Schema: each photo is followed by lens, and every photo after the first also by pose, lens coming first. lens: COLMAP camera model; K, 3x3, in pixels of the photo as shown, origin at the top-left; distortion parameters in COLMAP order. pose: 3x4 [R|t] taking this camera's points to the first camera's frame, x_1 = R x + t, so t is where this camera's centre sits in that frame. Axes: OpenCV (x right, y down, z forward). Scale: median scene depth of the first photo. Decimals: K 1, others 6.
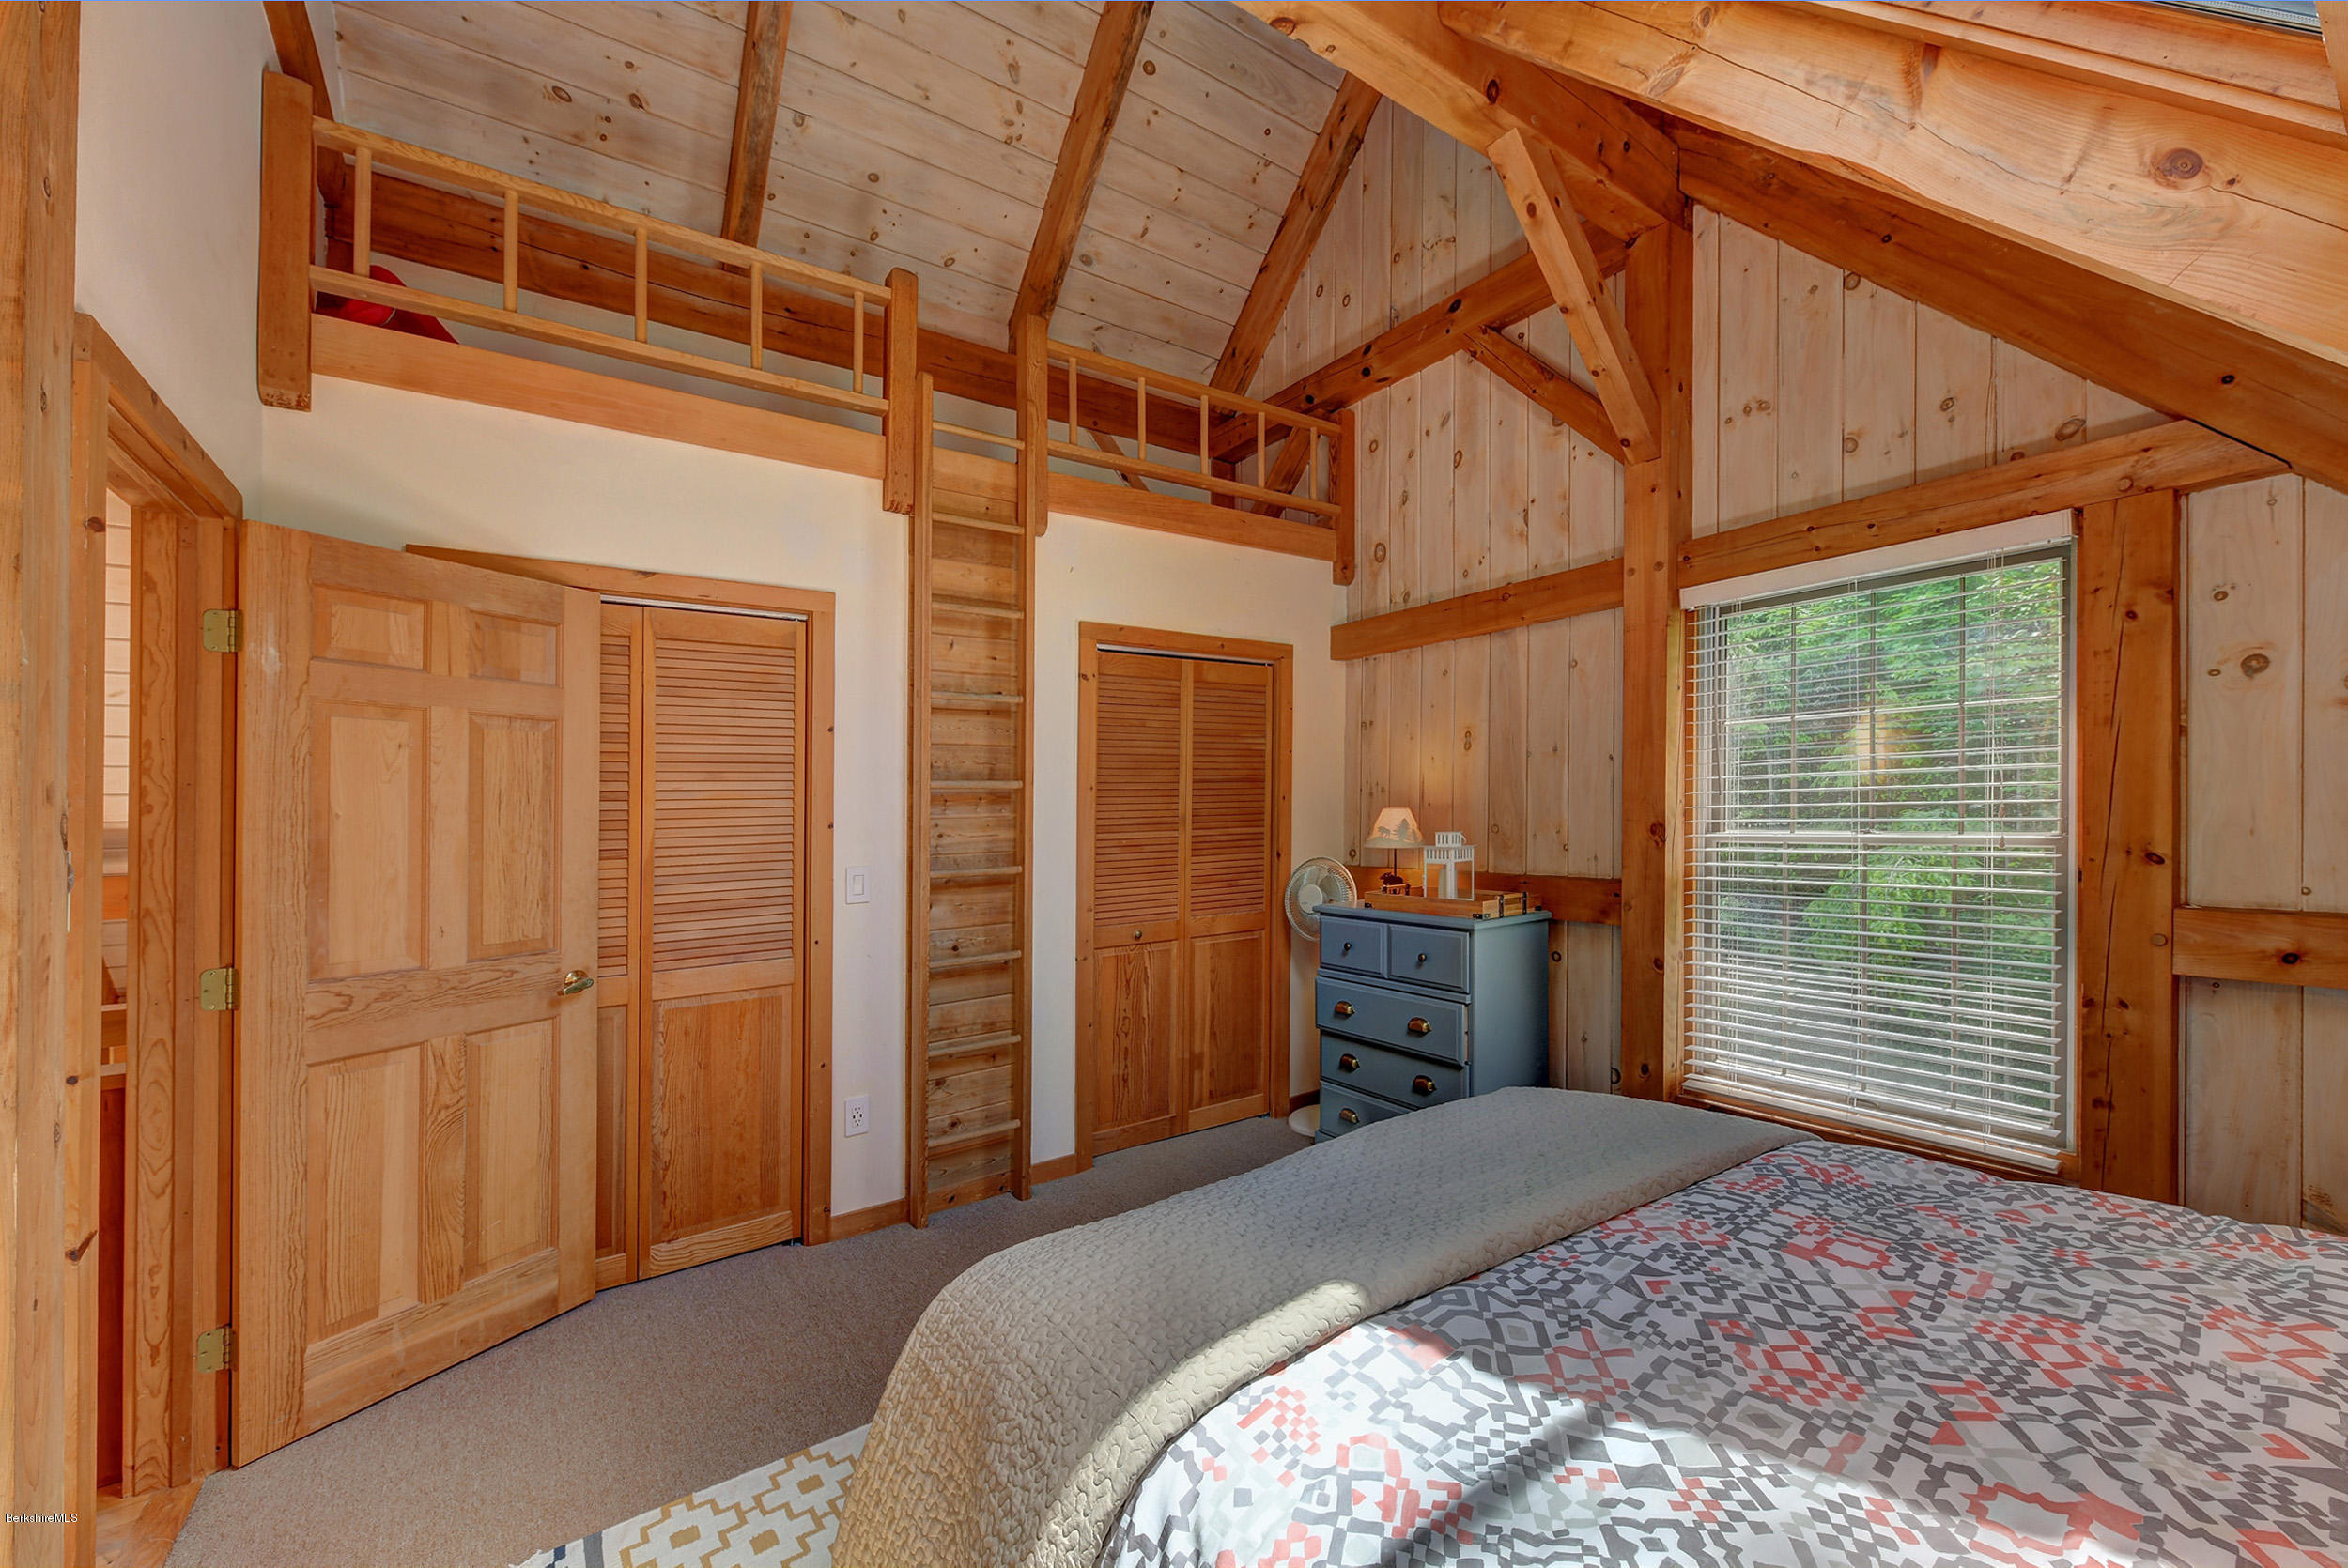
lens RADIAL K [[941.2, 0, 1195.7], [0, 941.2, 795.7], [0, 0, 1]] dist [0.000557, -0.000061]
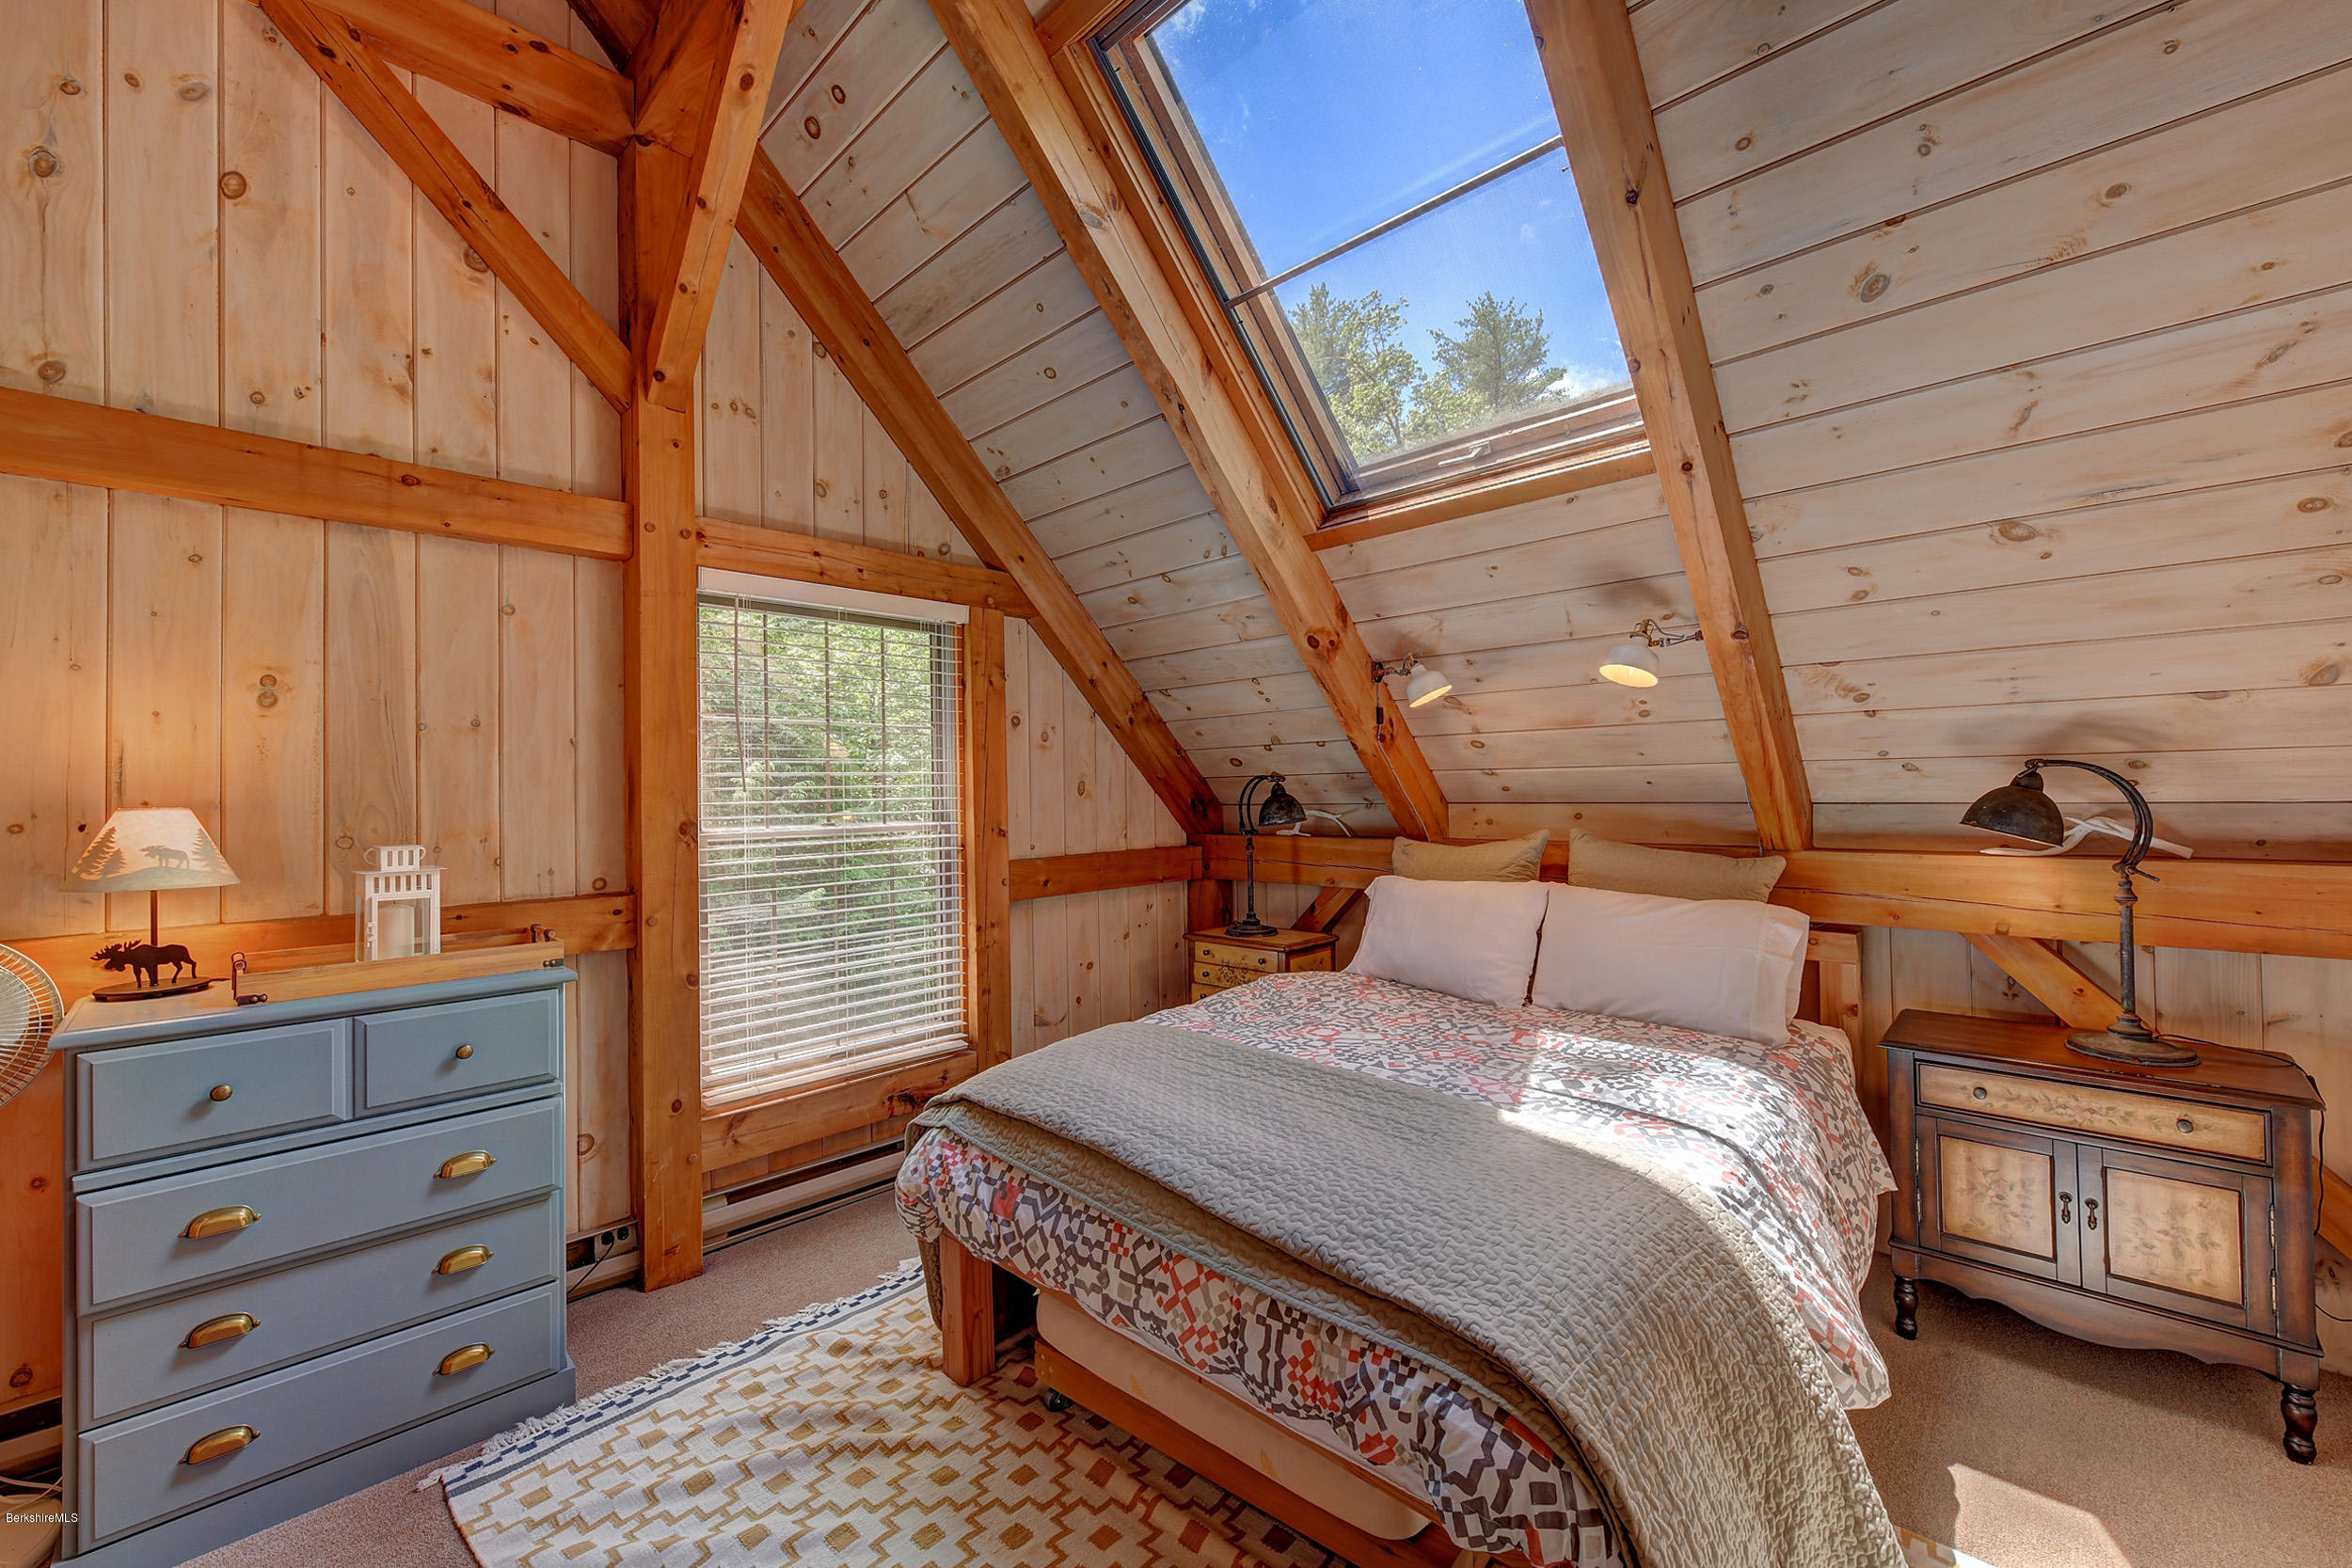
lens RADIAL K [[942.9, 0, 1197.7], [0, 942.9, 795.7], [0, 0, 1]] dist [0.000557, -0.000061]
pose [[-0.183800, 0.018722, 0.982785, -0.505153], [0.006704, 0.999819, -0.017792, 0.025343], [-0.982941, 0.003319, -0.183892, 0.736641]]
